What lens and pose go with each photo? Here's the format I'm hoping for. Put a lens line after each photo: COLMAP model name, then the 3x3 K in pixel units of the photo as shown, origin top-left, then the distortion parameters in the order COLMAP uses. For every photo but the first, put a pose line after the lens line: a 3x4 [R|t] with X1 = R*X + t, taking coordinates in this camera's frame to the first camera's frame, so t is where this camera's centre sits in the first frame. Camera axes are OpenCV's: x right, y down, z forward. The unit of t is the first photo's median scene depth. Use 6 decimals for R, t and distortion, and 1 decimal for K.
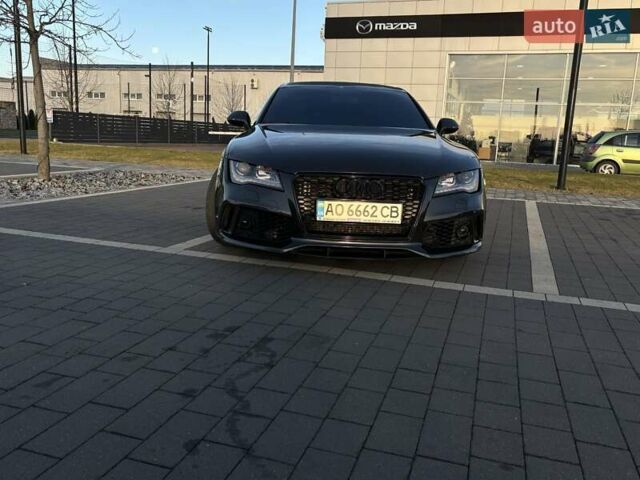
lens RADIAL K [[558.9, 0, 317.6], [0, 558.9, 238.6], [0, 0, 1]] dist [0.019704, 0.018362]
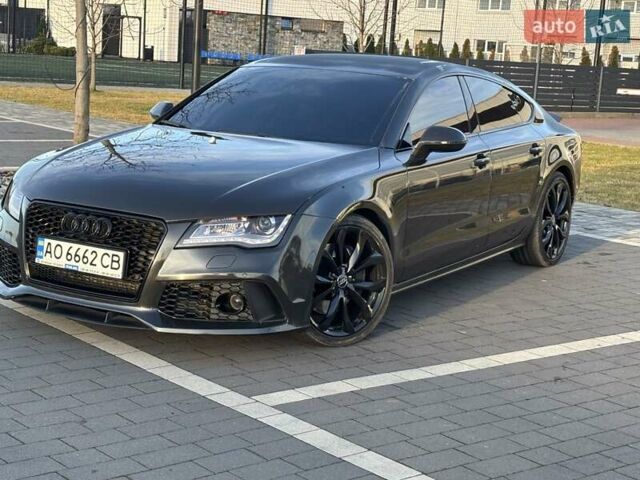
lens RADIAL K [[1244.8, 0, 320.3], [0, 1244.8, 239.4], [0, 0, 1]] dist [0.083607, 0.000000]
pose [[0.845625, 0.094063, -0.525424, 1.244694], [-0.122432, 0.992287, -0.019402, -0.078952], [0.519546, 0.080736, 0.850620, -0.278770]]
